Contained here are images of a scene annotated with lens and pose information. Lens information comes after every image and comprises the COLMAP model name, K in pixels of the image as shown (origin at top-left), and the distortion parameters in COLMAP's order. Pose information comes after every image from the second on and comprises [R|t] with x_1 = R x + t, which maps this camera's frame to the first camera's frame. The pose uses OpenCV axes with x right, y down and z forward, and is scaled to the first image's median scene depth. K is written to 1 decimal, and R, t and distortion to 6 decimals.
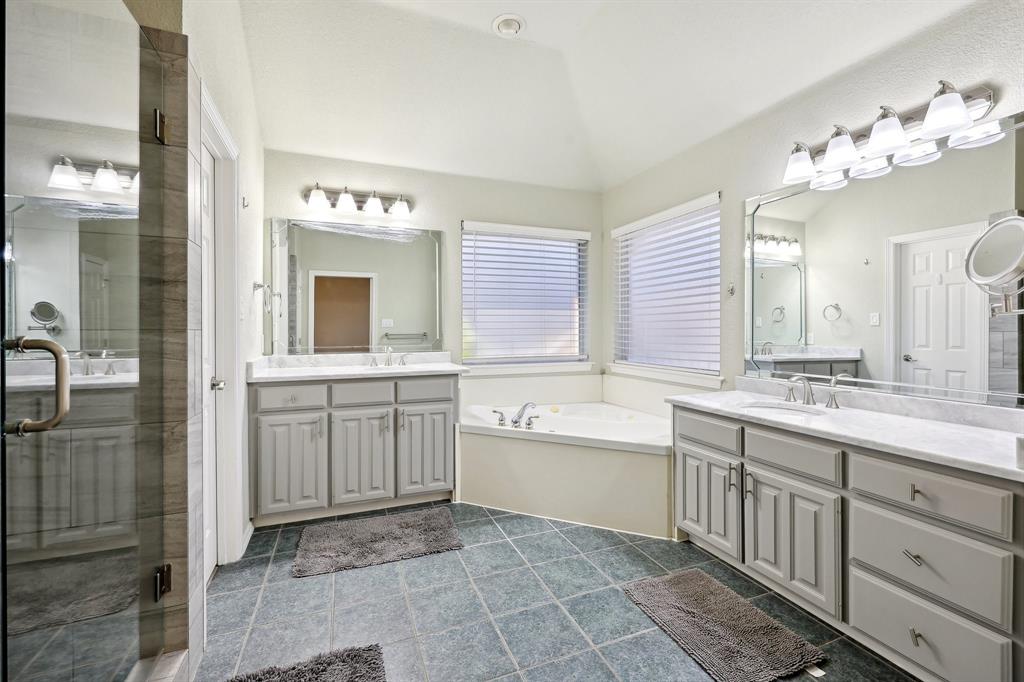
lens RADIAL K [[436.0, 0, 516.6], [0, 436.0, 326.6], [0, 0, 1]] dist [0.000066, -0.000089]
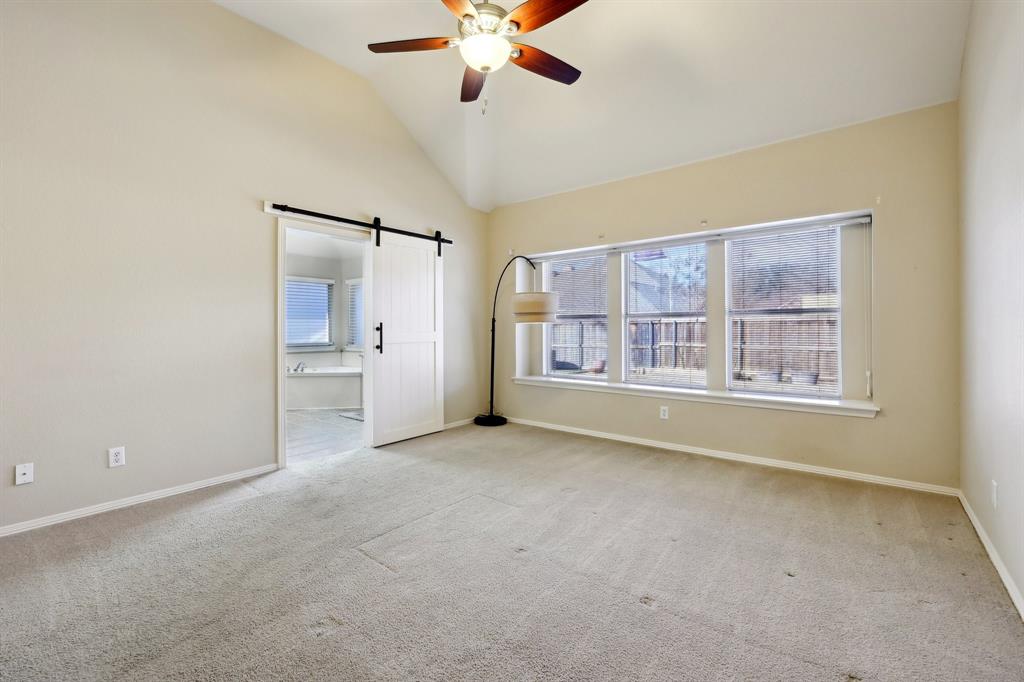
lens RADIAL K [[436.0, 0, 502.2], [0, 436.0, 326.8], [0, 0, 1]] dist [0.000066, -0.000089]
pose [[0.882414, 0.006839, 0.470424, -0.129310], [-0.009022, 0.999956, 0.002386, -0.021394], [-0.470387, -0.006350, 0.882438, -1.590705]]
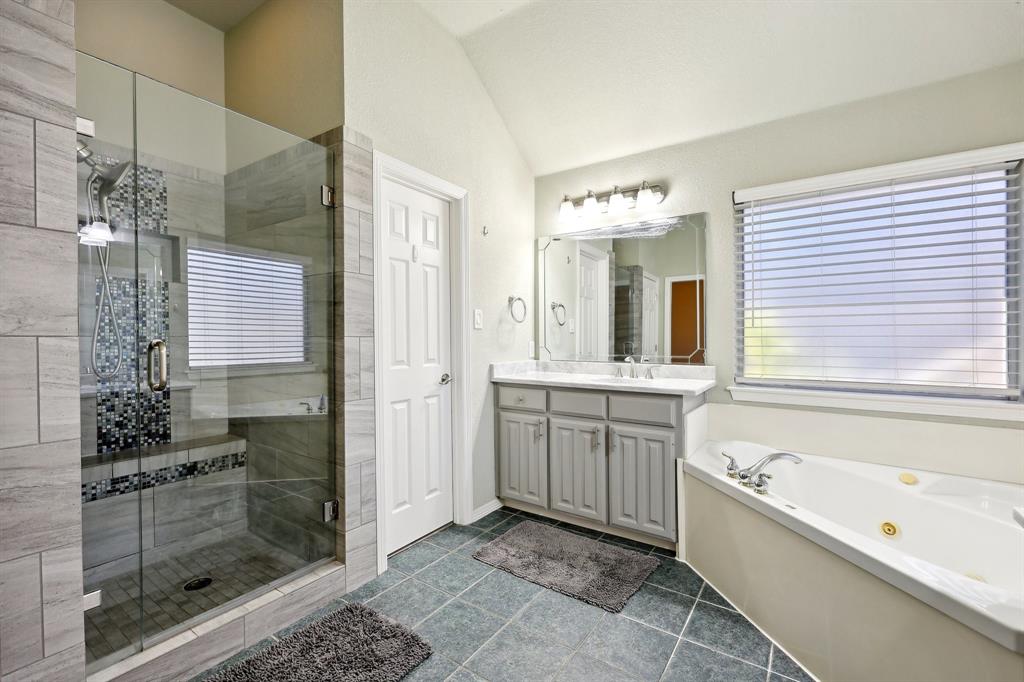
lens RADIAL K [[436.0, 0, 516.7], [0, 436.0, 339.9], [0, 0, 1]] dist [0.000066, -0.000089]
pose [[0.559824, 0.006765, -0.828584, 0.373745], [0.002681, 0.999947, 0.009975, 0.002912], [0.828607, -0.007806, 0.559776, 0.359243]]
